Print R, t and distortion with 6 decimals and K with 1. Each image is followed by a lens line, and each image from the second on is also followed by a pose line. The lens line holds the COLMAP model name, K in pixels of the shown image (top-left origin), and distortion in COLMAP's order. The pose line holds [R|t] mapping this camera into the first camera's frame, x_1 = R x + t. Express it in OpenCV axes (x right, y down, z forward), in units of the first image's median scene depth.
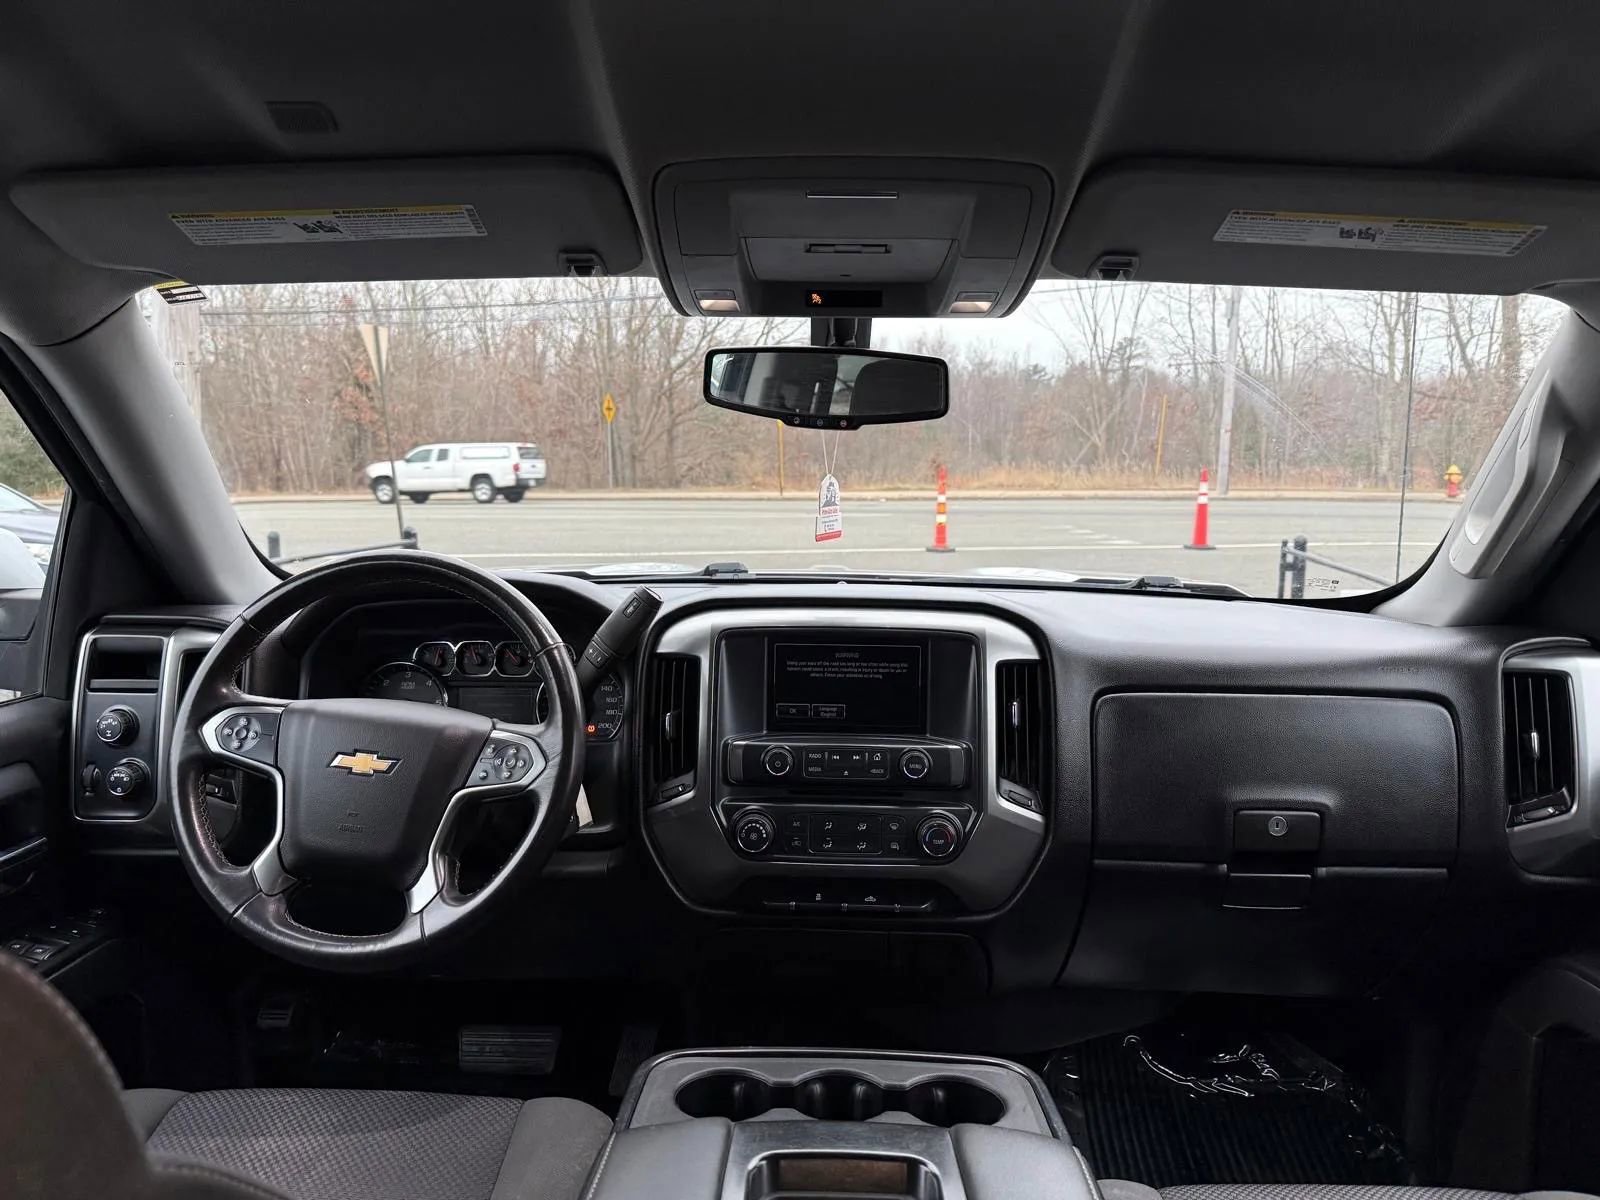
lens RADIAL K [[1110.3, 0, 791.7], [0, 1110.3, 604.7], [0, 0, 1]] dist [0.092711, -0.131356]
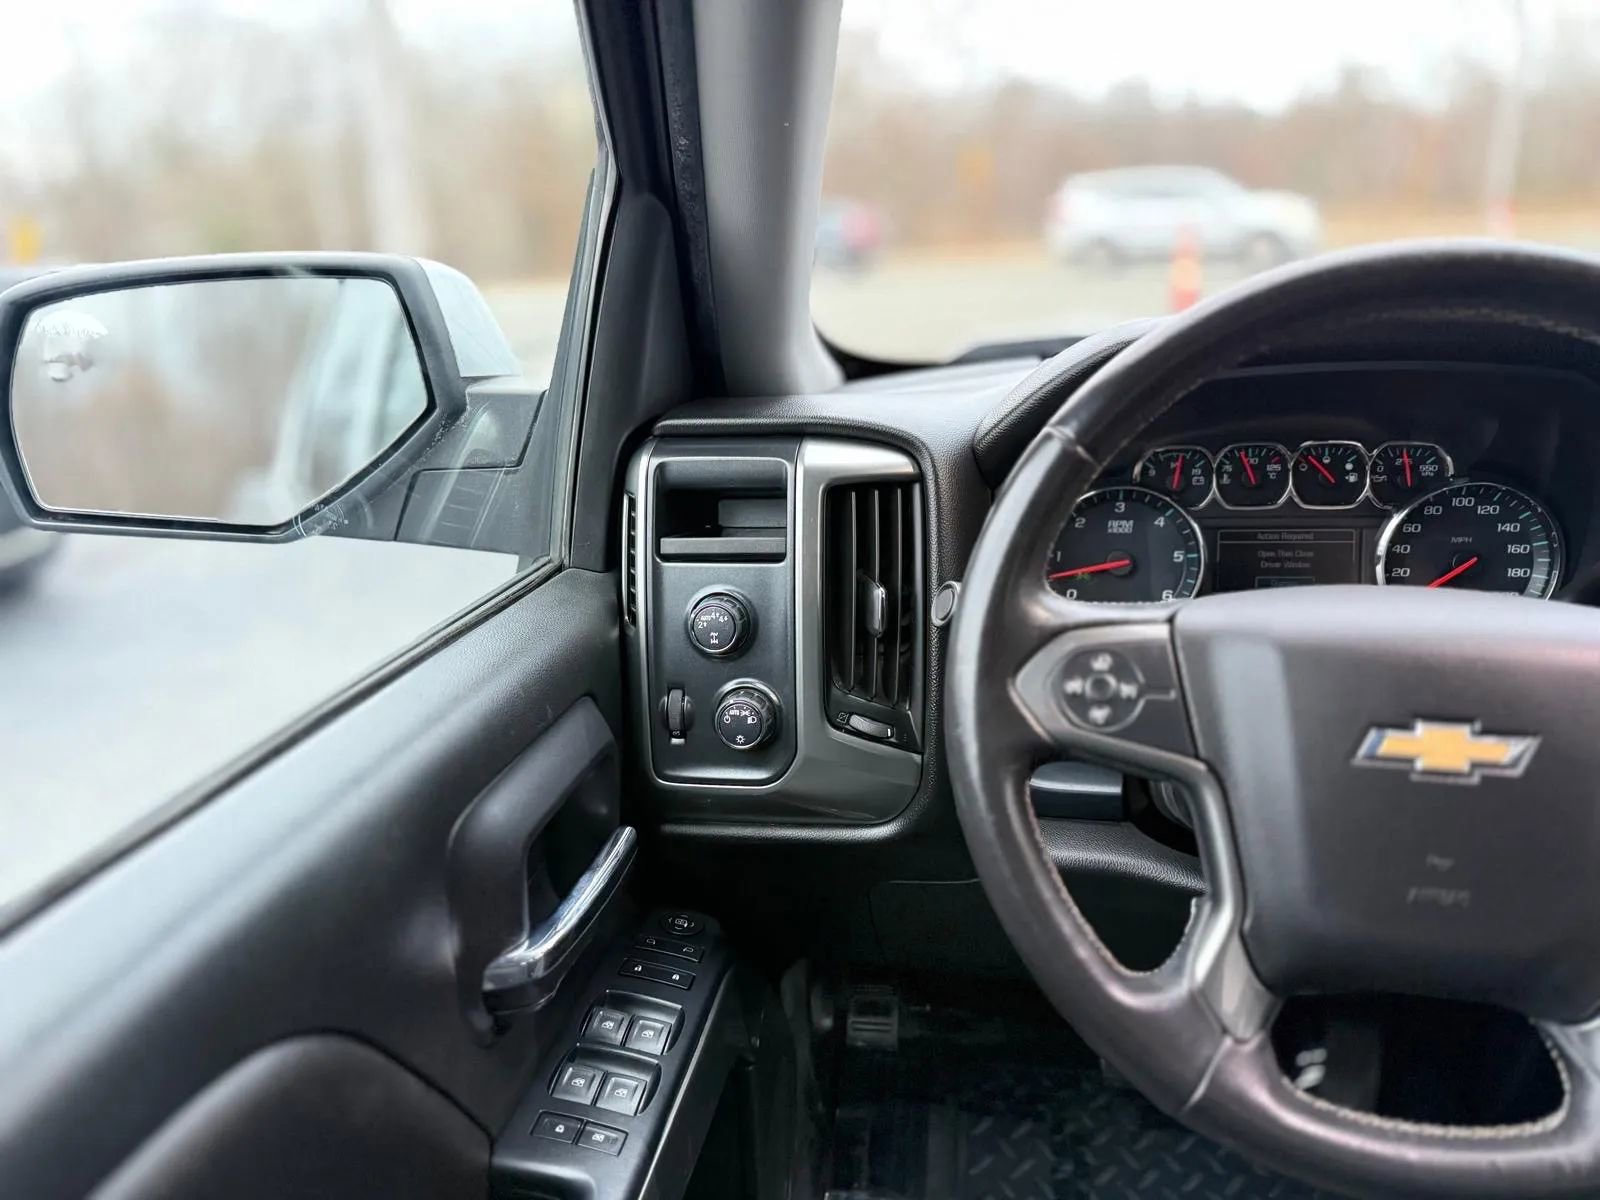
lens RADIAL K [[1110.3, 0, 791.7], [0, 1110.3, 604.7], [0, 0, 1]] dist [0.092711, -0.131356]
pose [[0.989602, -0.006170, -0.143698, -0.468052], [0.034614, 0.979933, 0.196301, -0.006089], [0.139603, -0.199234, 0.969957, 0.463612]]
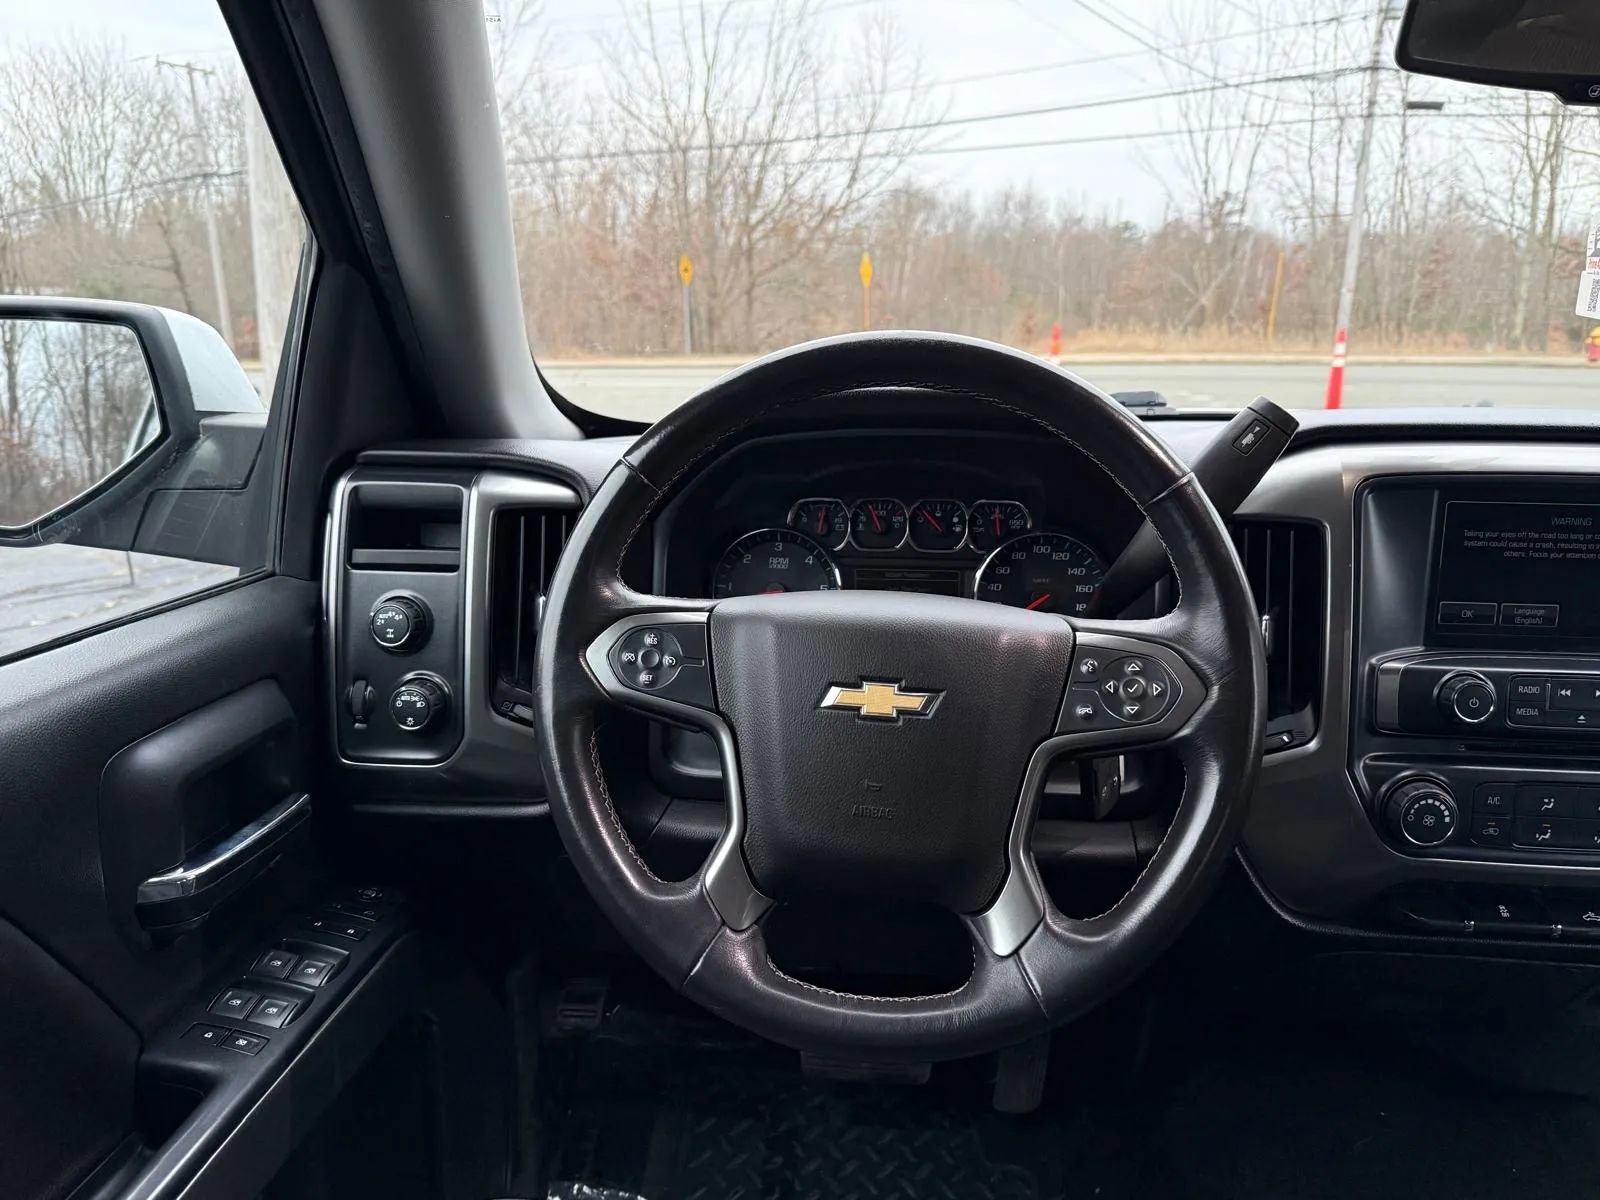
lens RADIAL K [[1117.5, 0, 785.0], [0, 1117.5, 615.6], [0, 0, 1]] dist [0.041170, -0.066862]
pose [[0.997816, 0.012075, -0.064943, -0.323591], [-0.004024, 0.992436, 0.122695, 0.023129], [0.065933, -0.122165, 0.990317, 0.364808]]
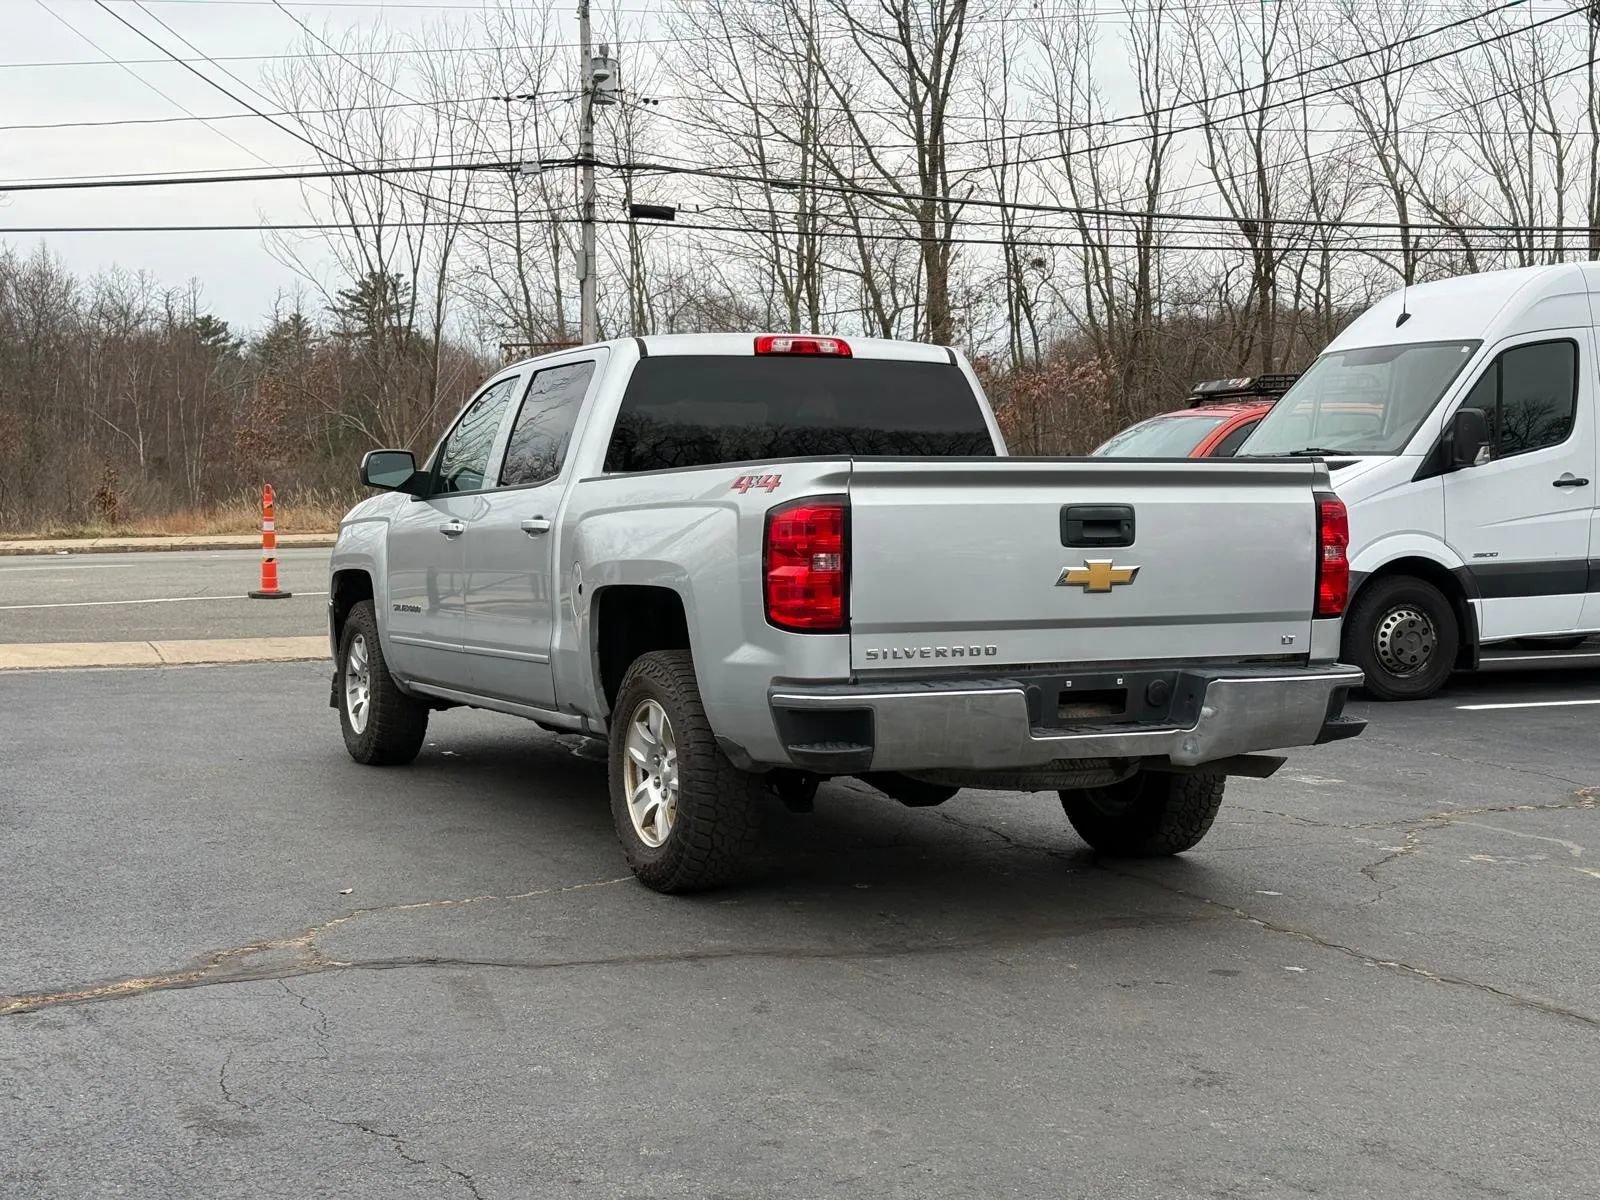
lens RADIAL K [[2229.5, 0, 792.4], [0, 2229.5, 597.2], [0, 0, 1]] dist [0.119602, 0.040131]
pose [[0.889833, -0.037074, 0.454777, -2.805364], [0.076404, 0.994728, -0.068403, 0.958352], [-0.449843, 0.095614, 0.887975, -5.595876]]
